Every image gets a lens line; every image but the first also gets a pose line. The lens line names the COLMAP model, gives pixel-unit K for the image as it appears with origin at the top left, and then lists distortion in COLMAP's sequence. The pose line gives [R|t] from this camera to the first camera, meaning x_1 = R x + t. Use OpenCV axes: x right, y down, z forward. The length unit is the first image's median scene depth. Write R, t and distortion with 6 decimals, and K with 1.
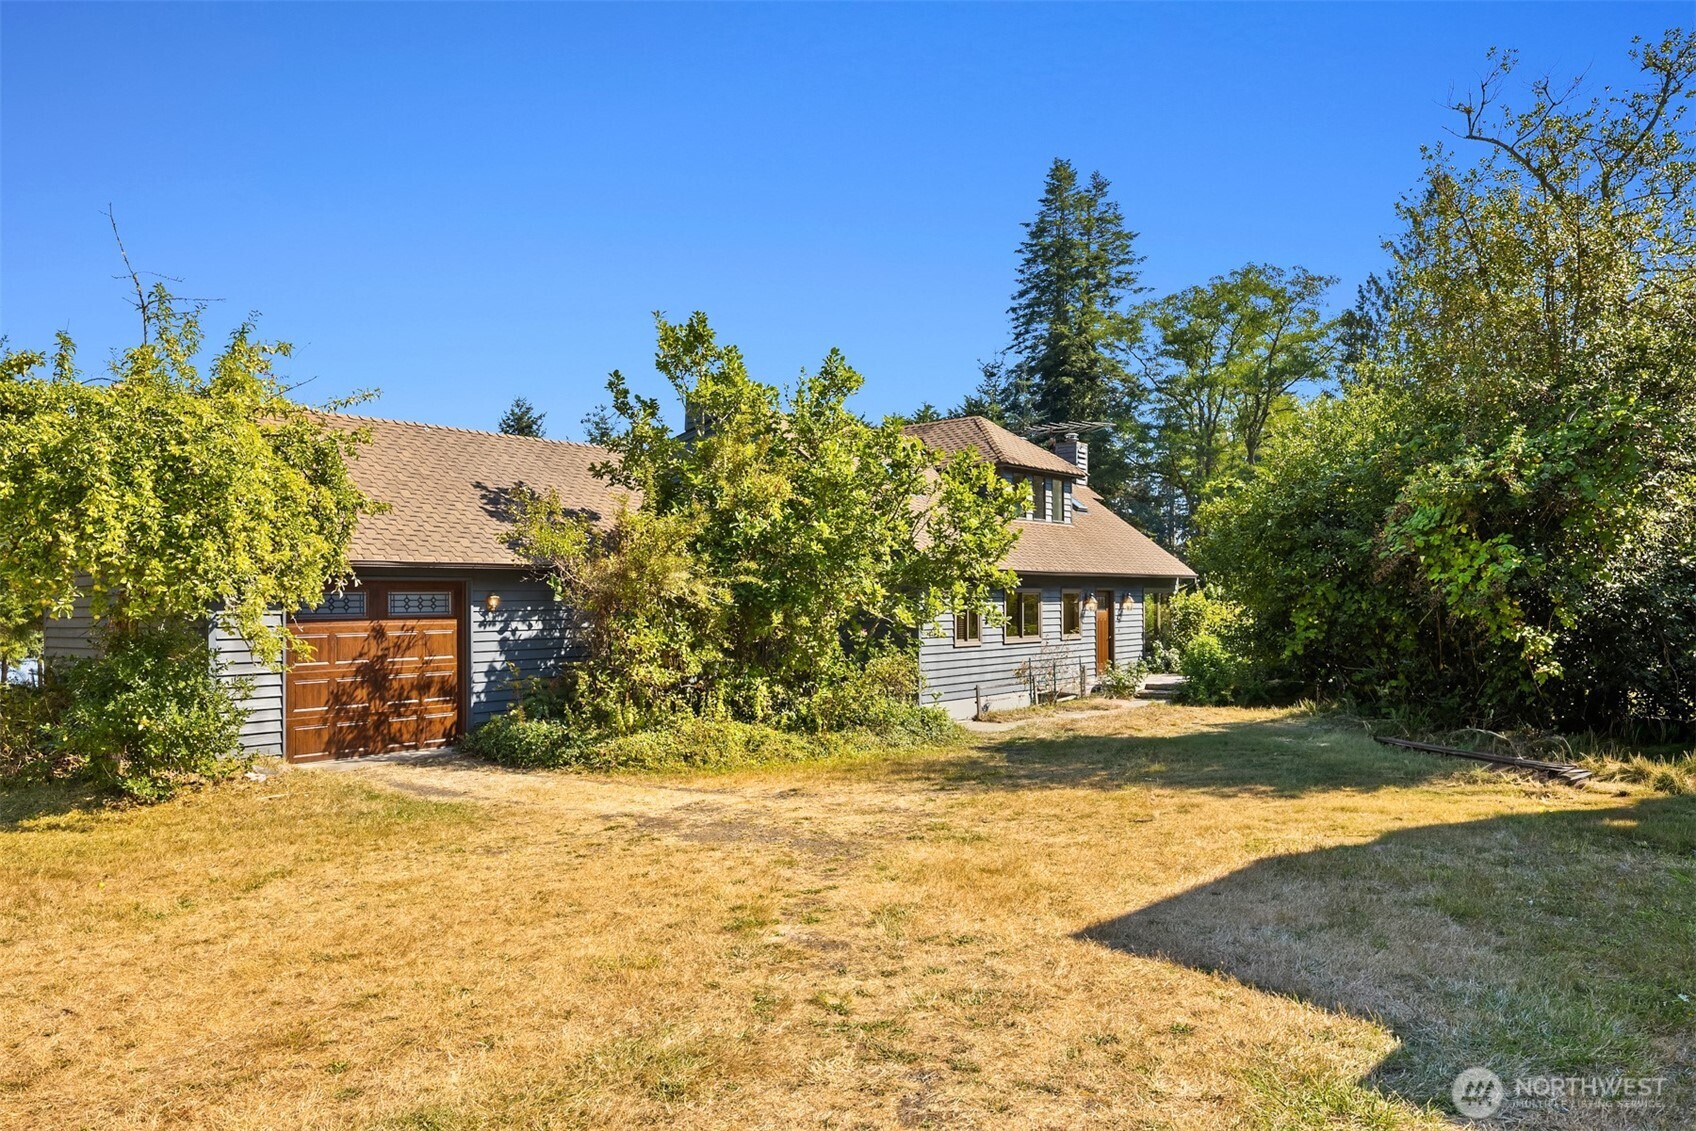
lens RADIAL K [[1197.1, 0, 844.5], [0, 1197.1, 642.2], [0, 0, 1]] dist [-0.002398, 0.000973]
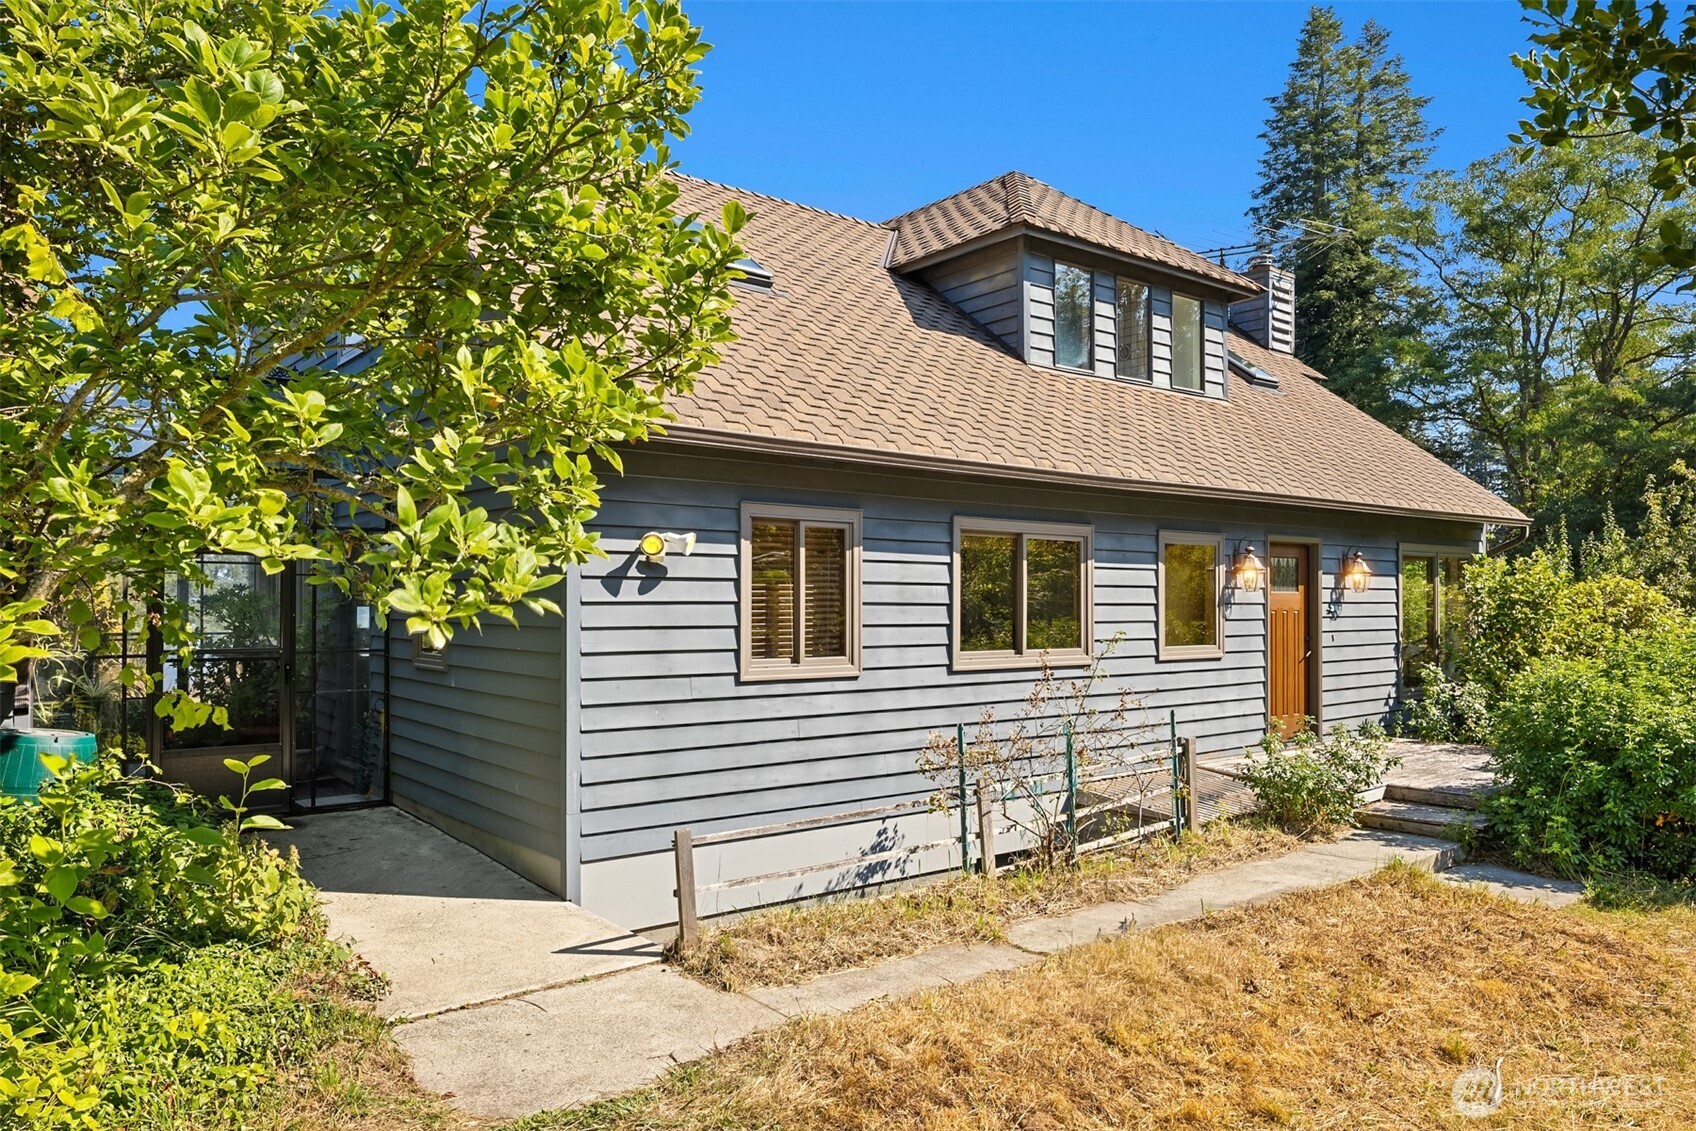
lens RADIAL K [[1197.1, 0, 859.6], [0, 1197.1, 577.1], [0, 0, 1]] dist [-0.002398, 0.000973]
pose [[0.976641, 0.009211, -0.214678, 0.174876], [-0.019962, 0.998649, -0.047969, -0.008722], [0.213947, 0.051134, 0.975506, 0.613106]]
